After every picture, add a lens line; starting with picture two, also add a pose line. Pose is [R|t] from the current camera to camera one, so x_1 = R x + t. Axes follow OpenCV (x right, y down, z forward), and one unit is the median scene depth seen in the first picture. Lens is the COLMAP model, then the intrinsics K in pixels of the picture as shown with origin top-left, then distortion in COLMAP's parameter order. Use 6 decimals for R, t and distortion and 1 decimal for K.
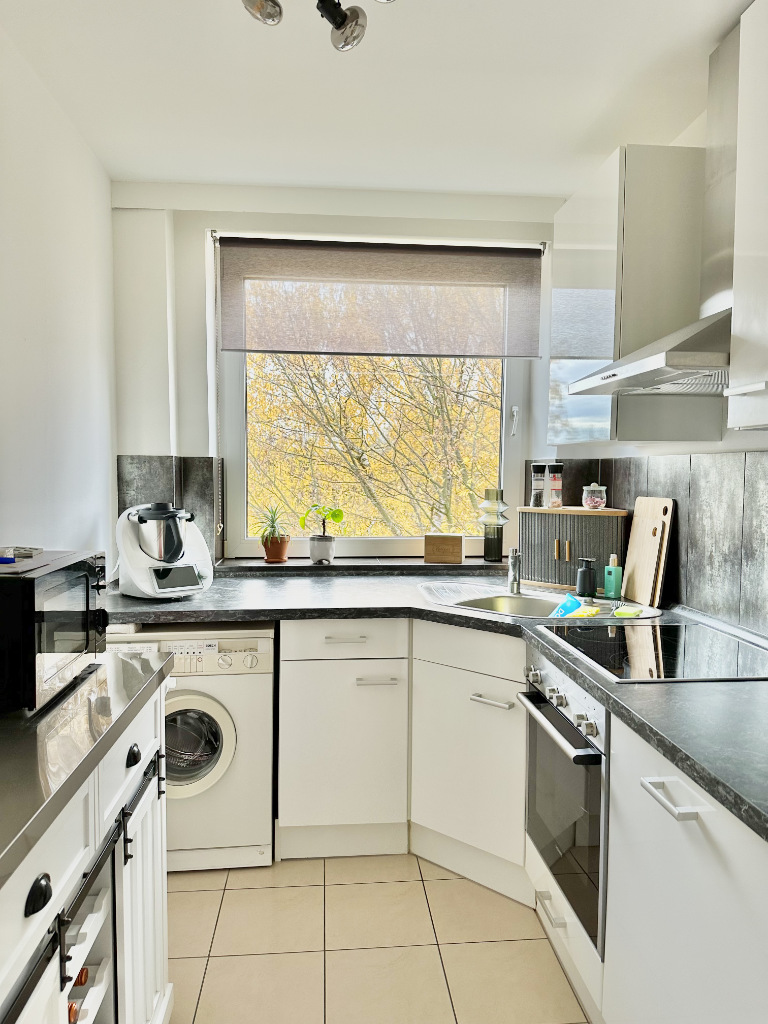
lens RADIAL K [[713.1, 0, 384.0], [0, 713.1, 512.0], [0, 0, 1]] dist [0.040335, -0.049526]
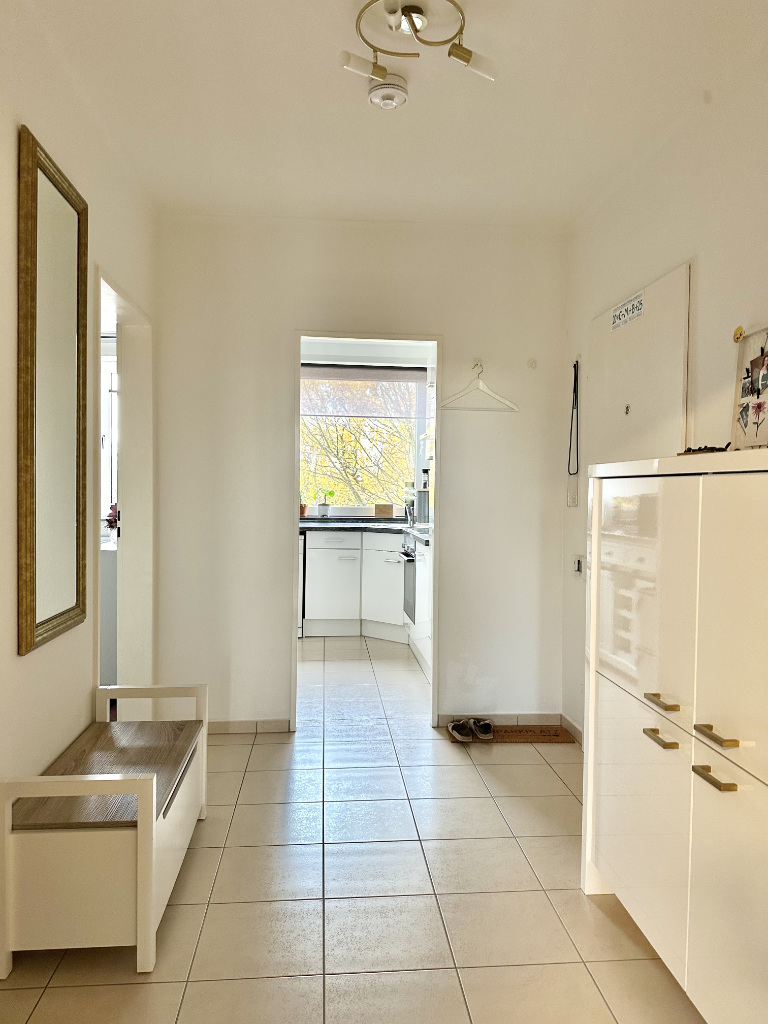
lens RADIAL K [[713.1, 0, 384.0], [0, 713.1, 512.0], [0, 0, 1]] dist [0.040335, -0.049526]
pose [[0.999992, 0.003931, -0.000632, 0.099569], [-0.003949, 0.999536, -0.030215, 0.136480], [0.000513, 0.030217, 0.999543, -1.204142]]
